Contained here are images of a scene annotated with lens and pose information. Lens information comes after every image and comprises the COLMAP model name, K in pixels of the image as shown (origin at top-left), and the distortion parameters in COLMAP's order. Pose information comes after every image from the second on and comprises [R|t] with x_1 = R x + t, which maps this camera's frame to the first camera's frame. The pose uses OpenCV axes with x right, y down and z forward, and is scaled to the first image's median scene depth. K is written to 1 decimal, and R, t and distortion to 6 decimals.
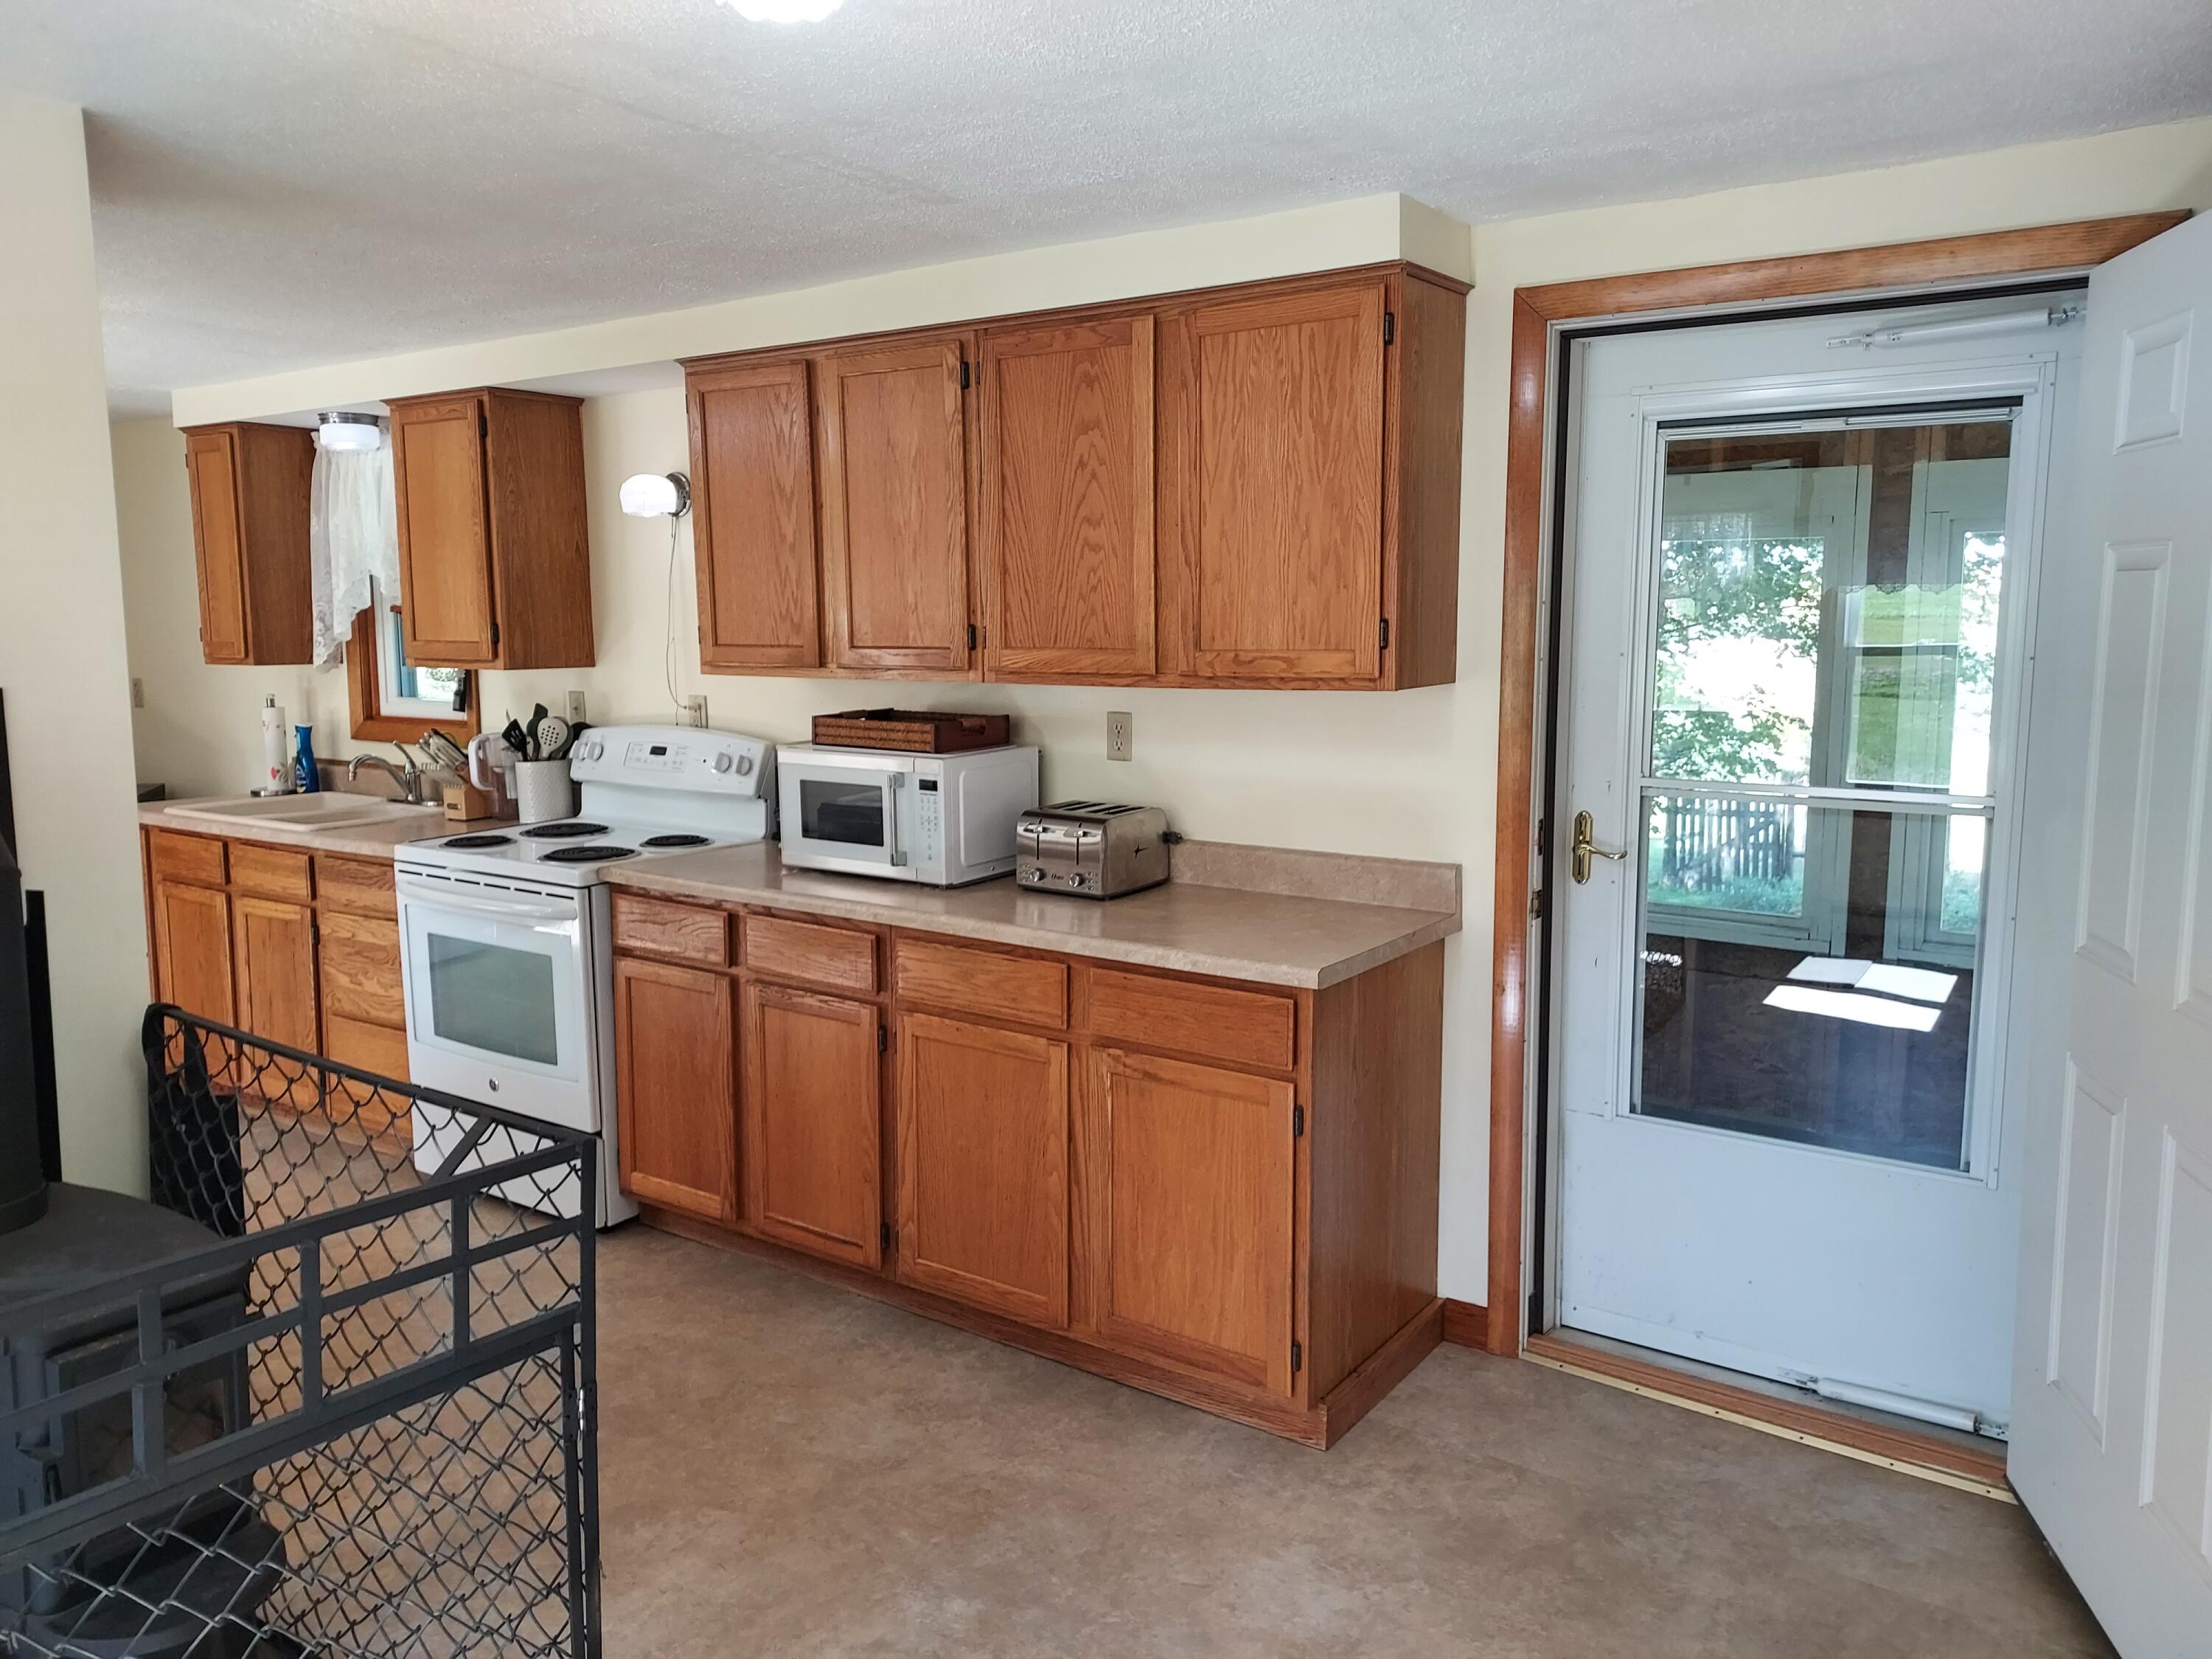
lens RADIAL K [[1616.1, 0, 1106.0], [0, 1616.1, 829.5], [0, 0, 1]] dist [0.002501, 0.000542]
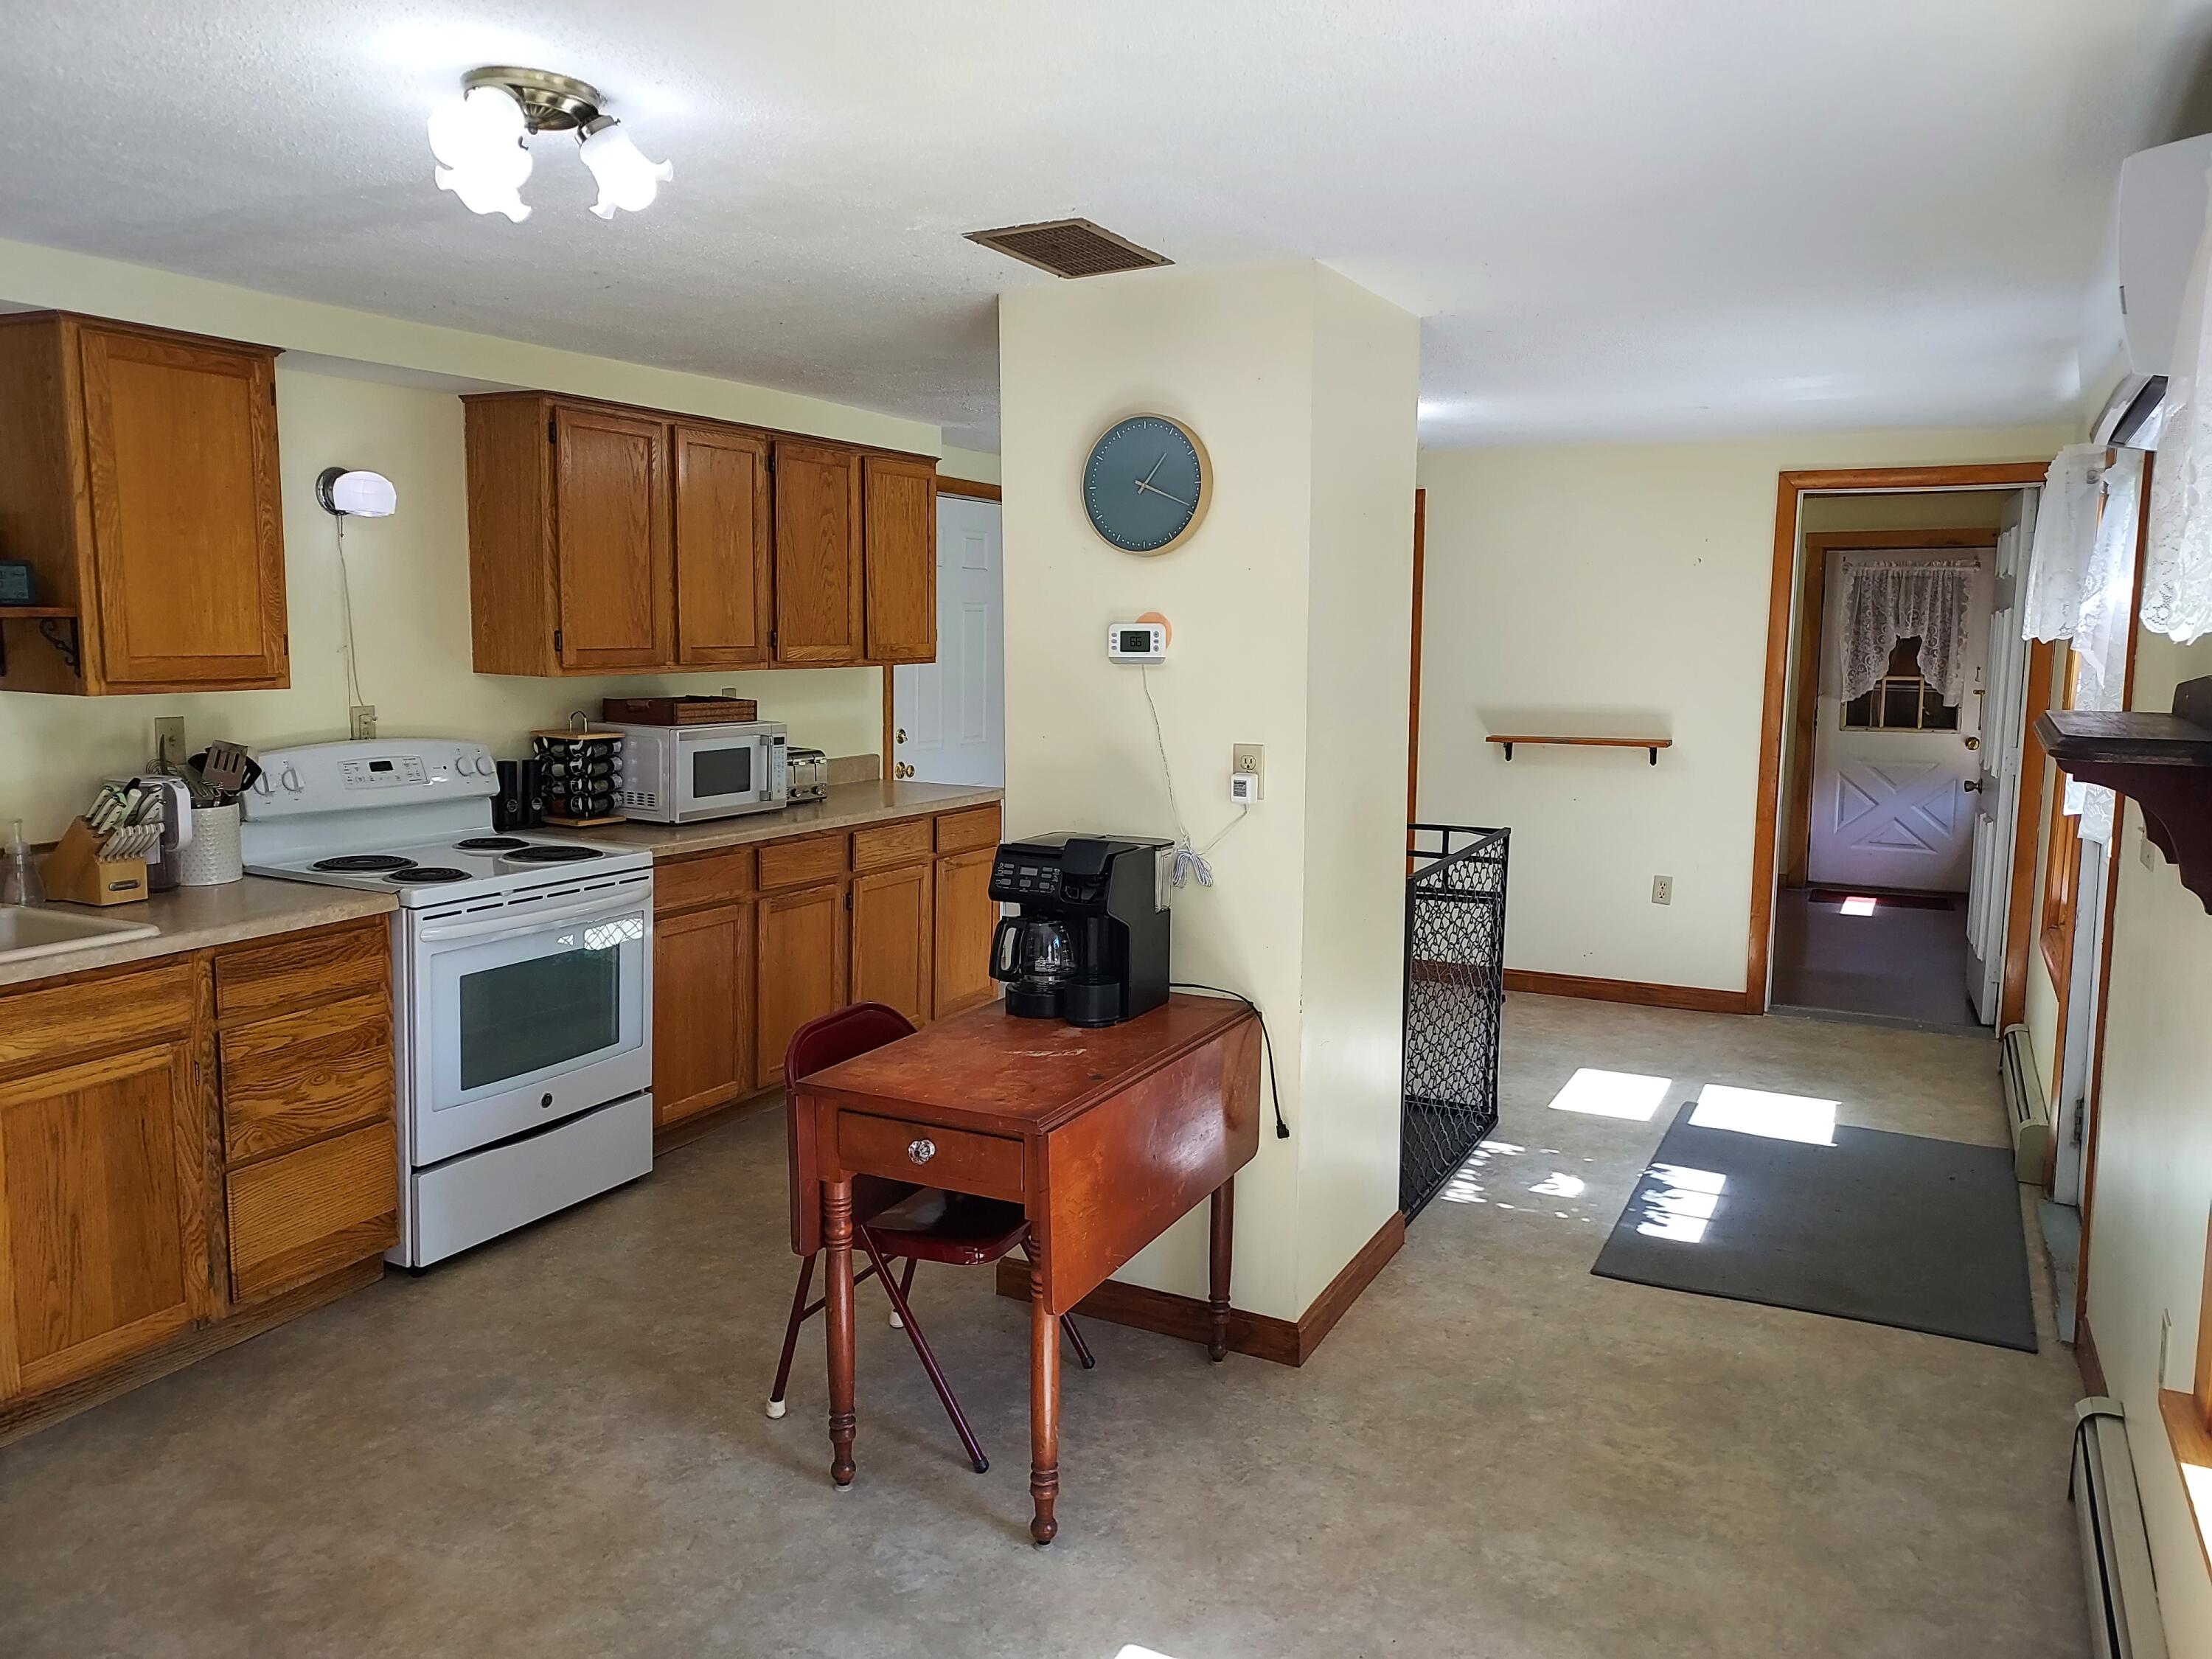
lens RADIAL K [[1616.1, 0, 1106.0], [0, 1616.1, 829.5], [0, 0, 1]] dist [0.002501, 0.000542]
pose [[-0.126605, -0.125091, 0.984034, -1.559643], [0.124496, 0.982169, 0.140872, -0.114491], [-0.984110, 0.140344, -0.108774, 0.857549]]
